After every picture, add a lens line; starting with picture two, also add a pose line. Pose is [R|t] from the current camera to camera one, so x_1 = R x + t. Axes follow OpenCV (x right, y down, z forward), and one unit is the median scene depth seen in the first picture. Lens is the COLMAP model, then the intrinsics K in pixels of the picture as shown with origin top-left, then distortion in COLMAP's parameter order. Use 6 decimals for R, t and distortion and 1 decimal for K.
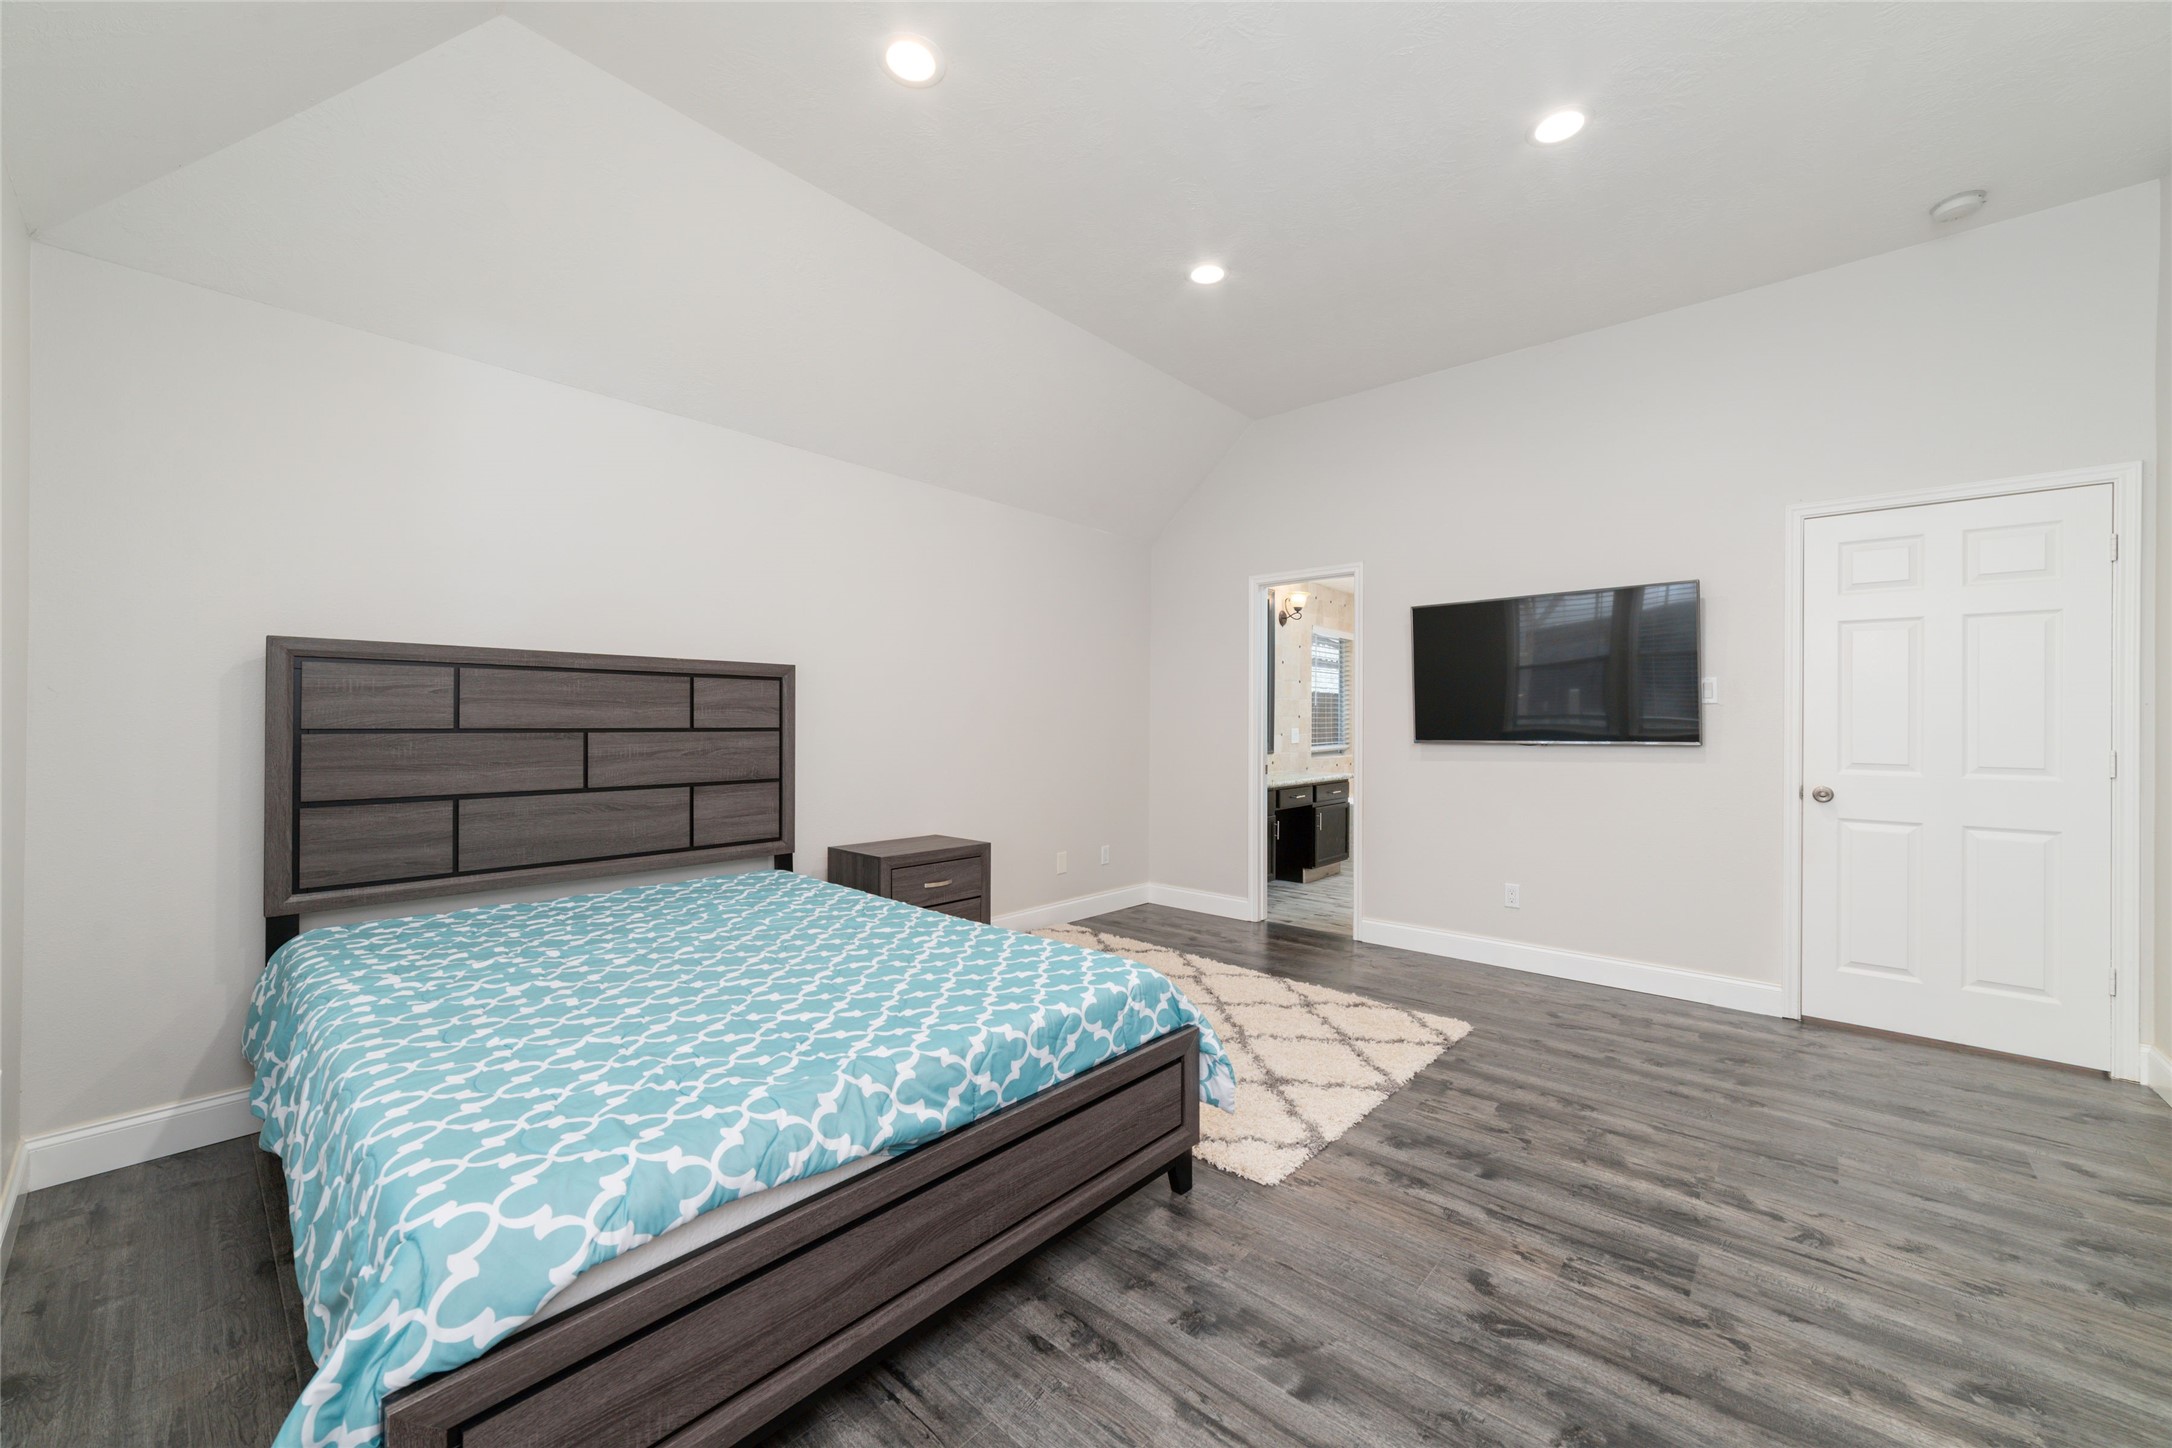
lens RADIAL K [[811.8, 0, 1089.9], [0, 811.8, 716.8], [0, 0, 1]] dist [-0.016034, 0.000236]
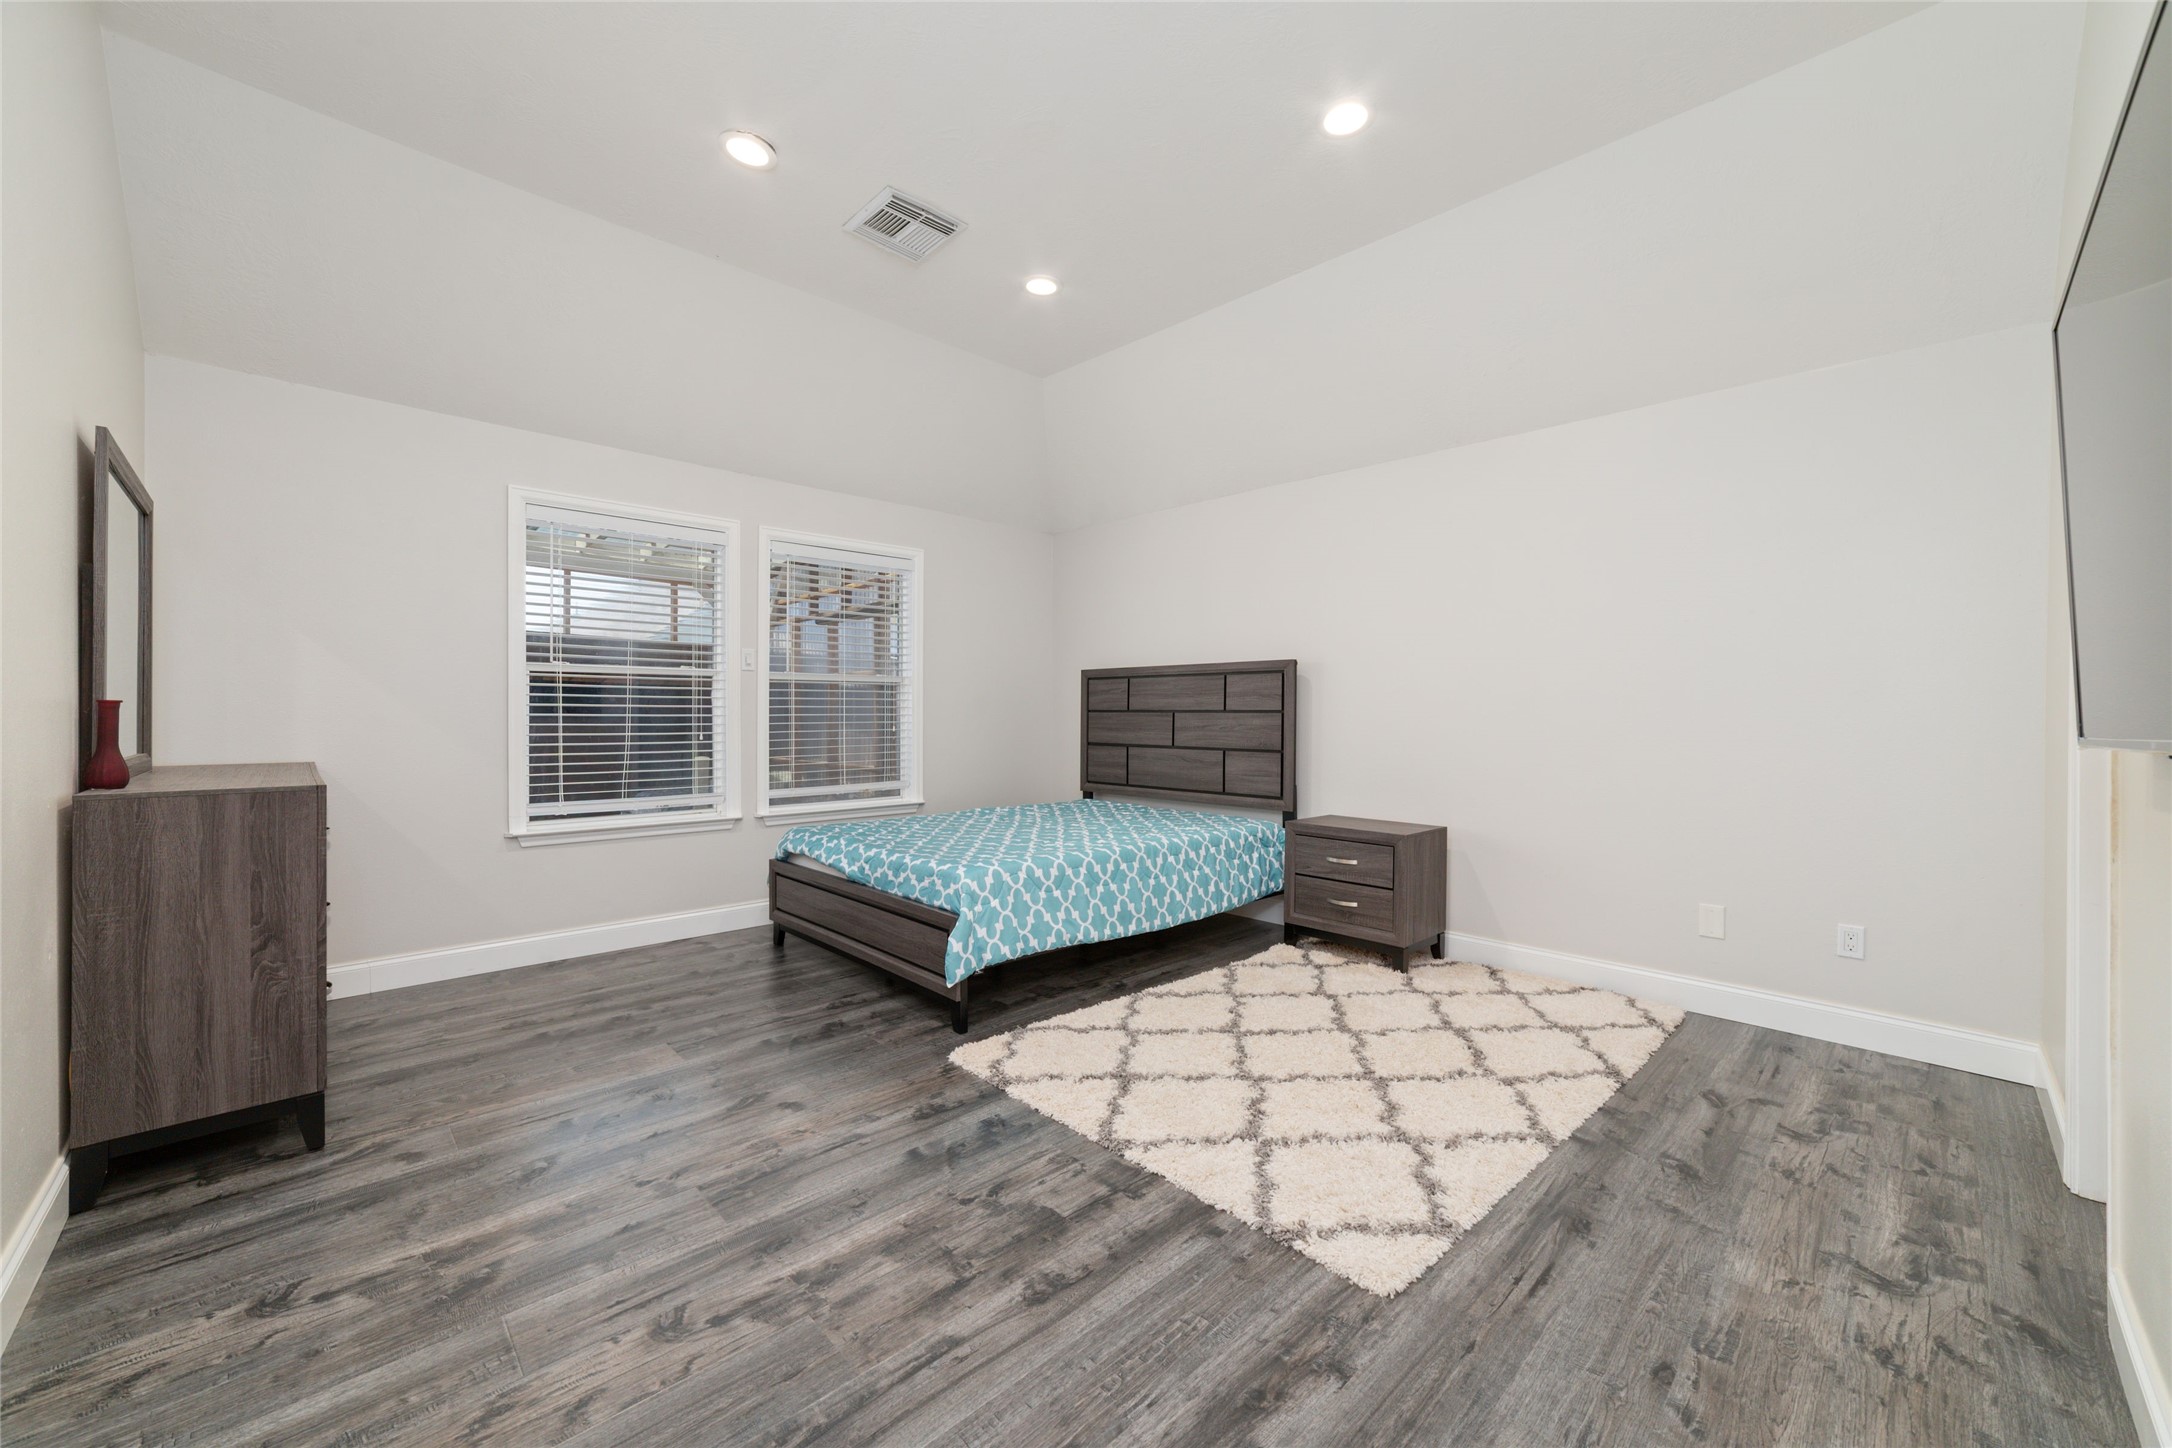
lens RADIAL K [[811.8, 0, 1089.9], [0, 811.8, 716.8], [0, 0, 1]] dist [-0.016034, 0.000236]
pose [[-0.053914, -0.002005, -0.998544, 1.331635], [0.000596, 0.999998, -0.002040, 0.039778], [0.998545, -0.000706, -0.053913, 1.154924]]
